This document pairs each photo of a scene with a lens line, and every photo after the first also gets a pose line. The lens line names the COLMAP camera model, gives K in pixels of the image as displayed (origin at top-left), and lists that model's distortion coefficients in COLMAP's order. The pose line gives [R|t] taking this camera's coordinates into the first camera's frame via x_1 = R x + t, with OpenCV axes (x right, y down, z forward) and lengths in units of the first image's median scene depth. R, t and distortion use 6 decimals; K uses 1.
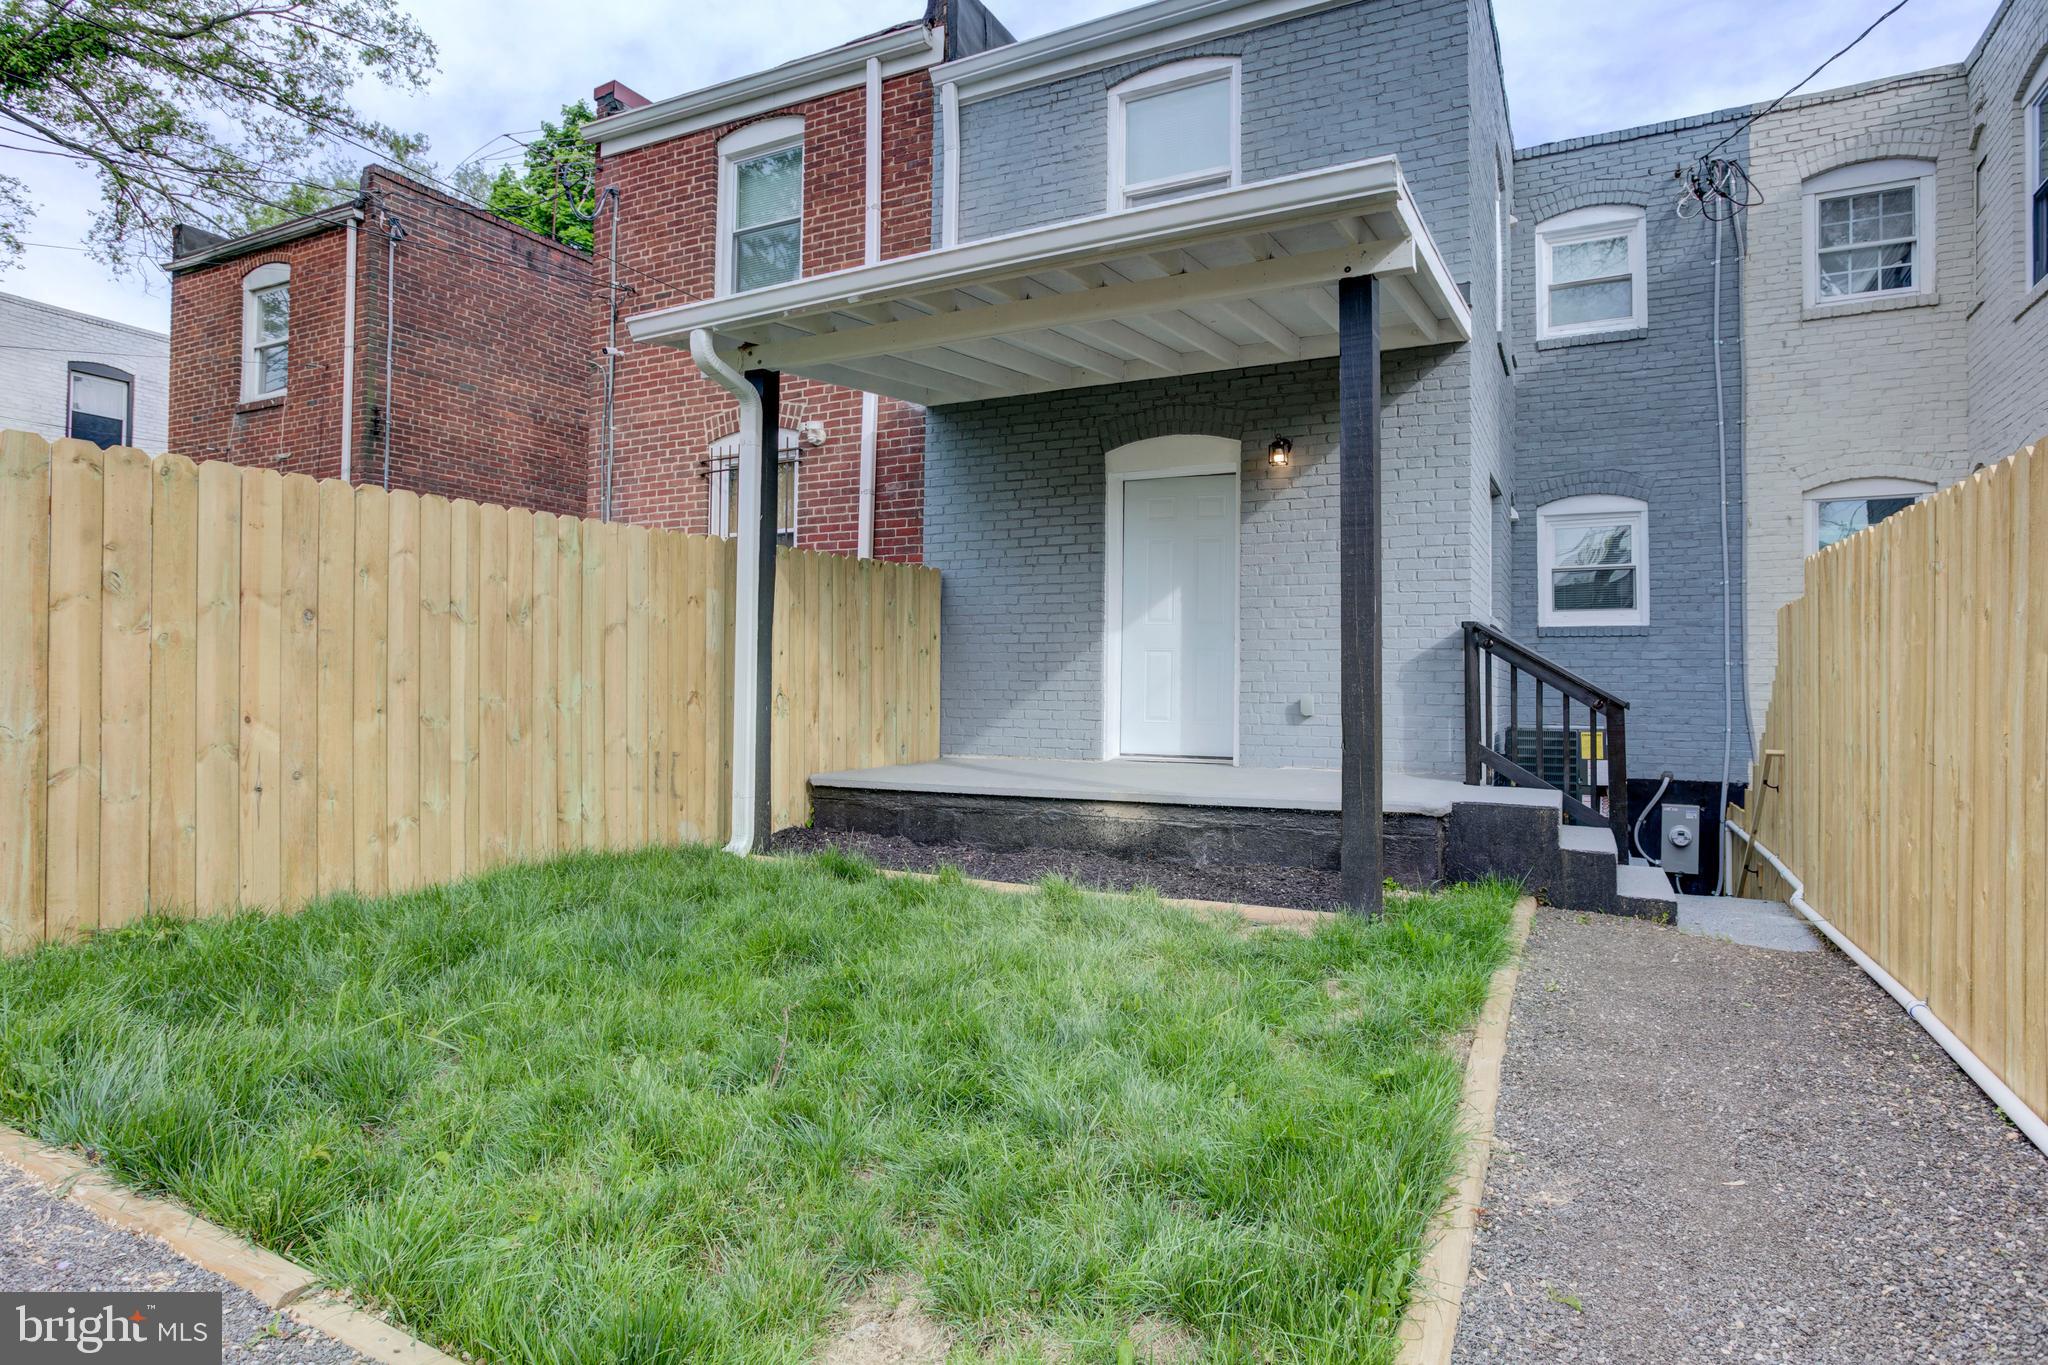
lens RADIAL K [[1020.5, 0, 1023.5], [0, 1020.5, 665.2], [0, 0, 1]] dist [-0.053658, 0.031072]
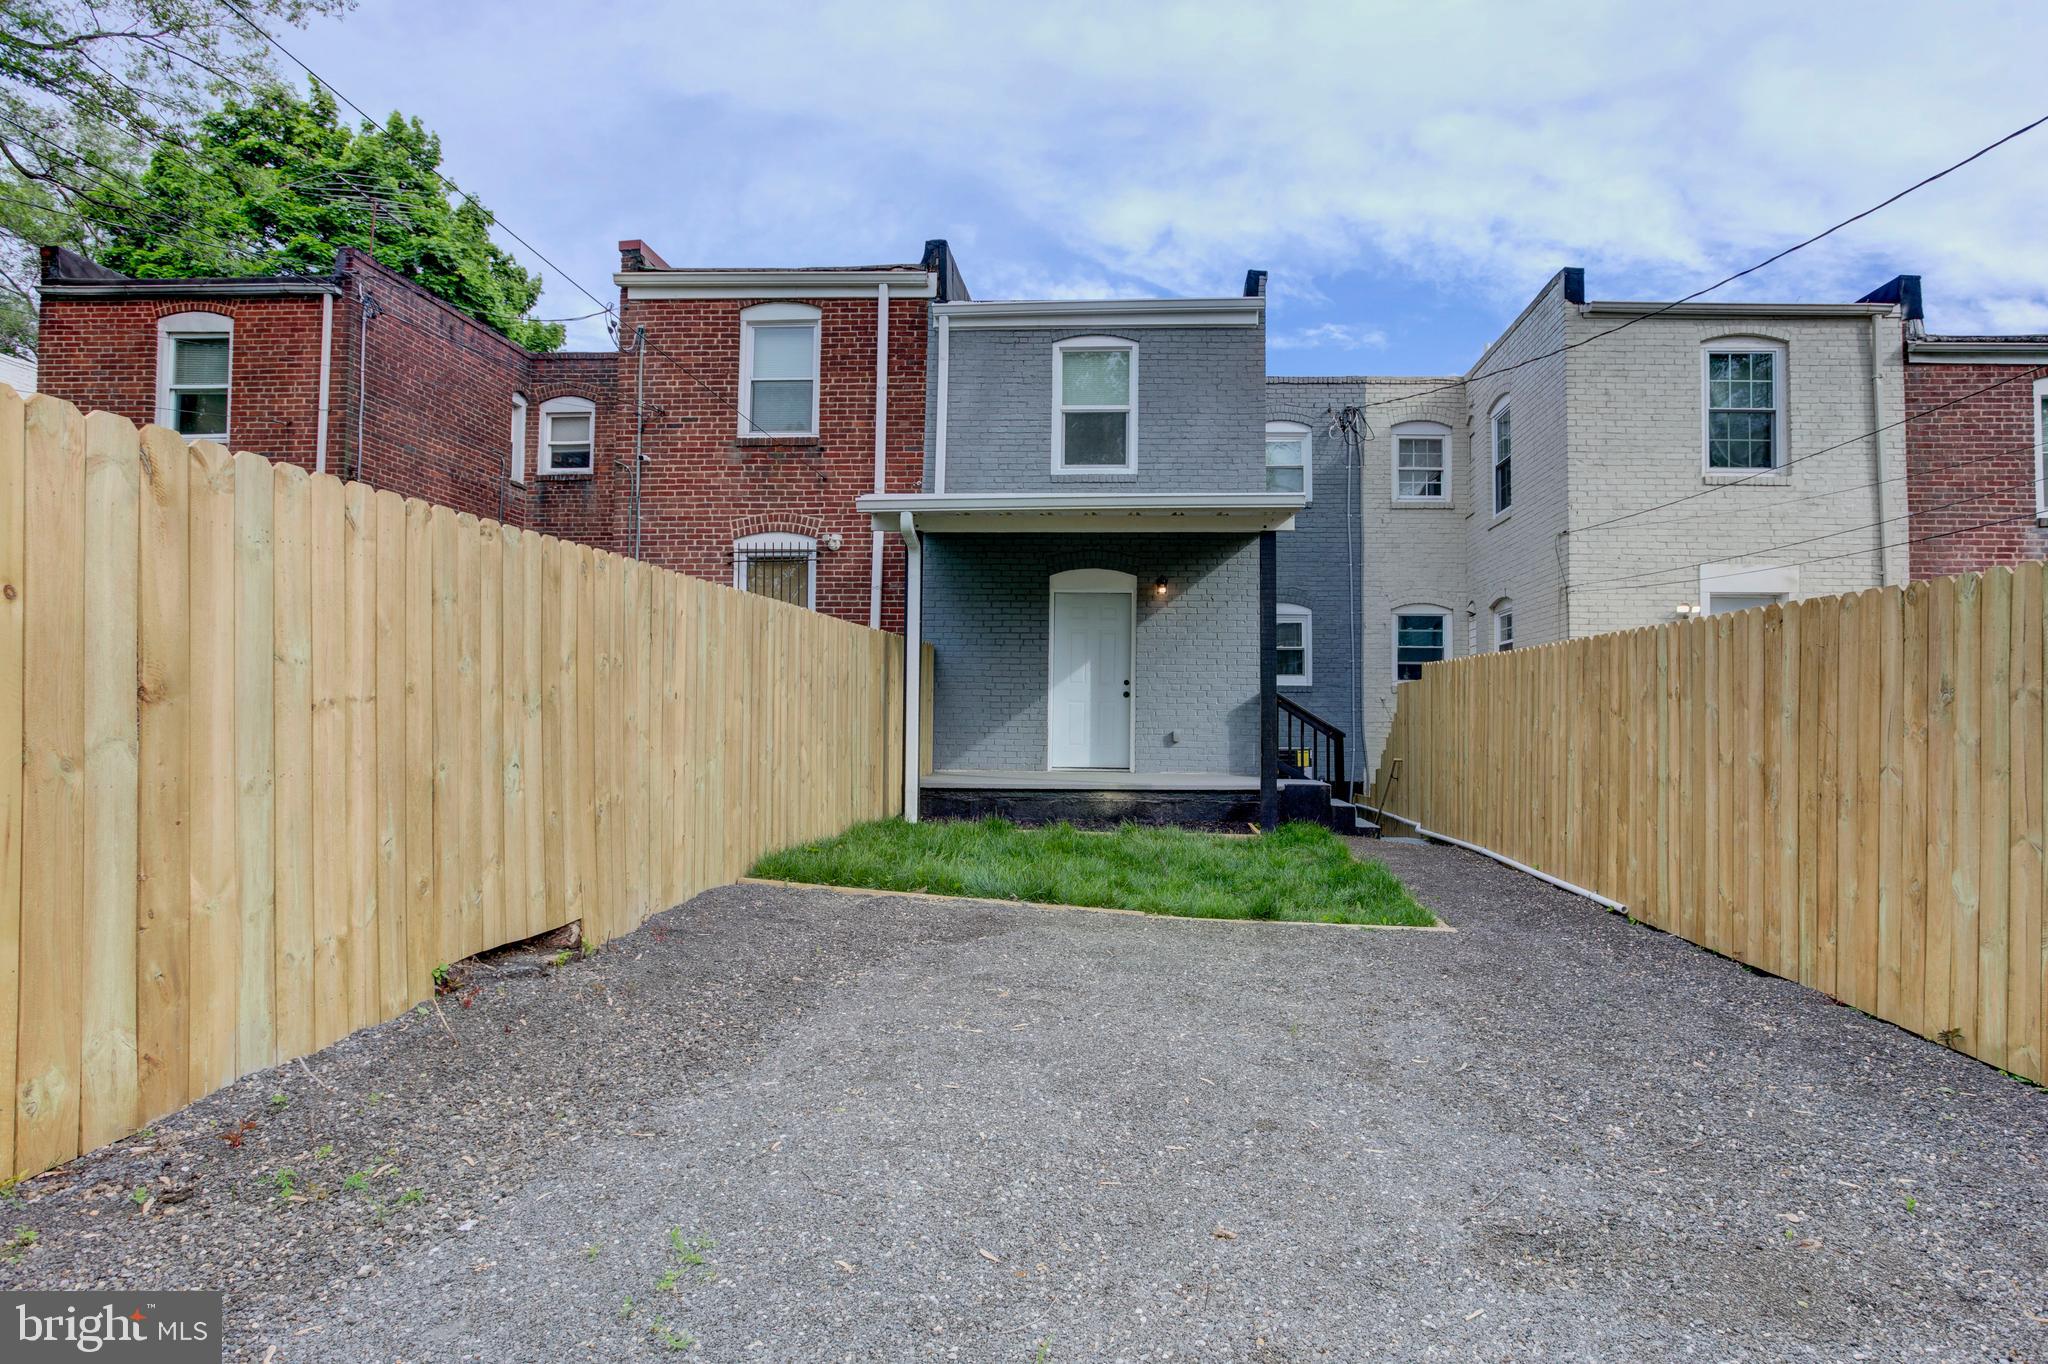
lens RADIAL K [[1051.2, 0, 1024.0], [0, 1051.2, 682.0], [0, 0, 1]] dist [-0.061939, 0.041645]
pose [[0.923231, 0.016549, 0.383889, -0.527275], [-0.011718, 0.999820, -0.014919, -0.017527], [-0.384066, 0.009275, 0.923259, -0.441517]]
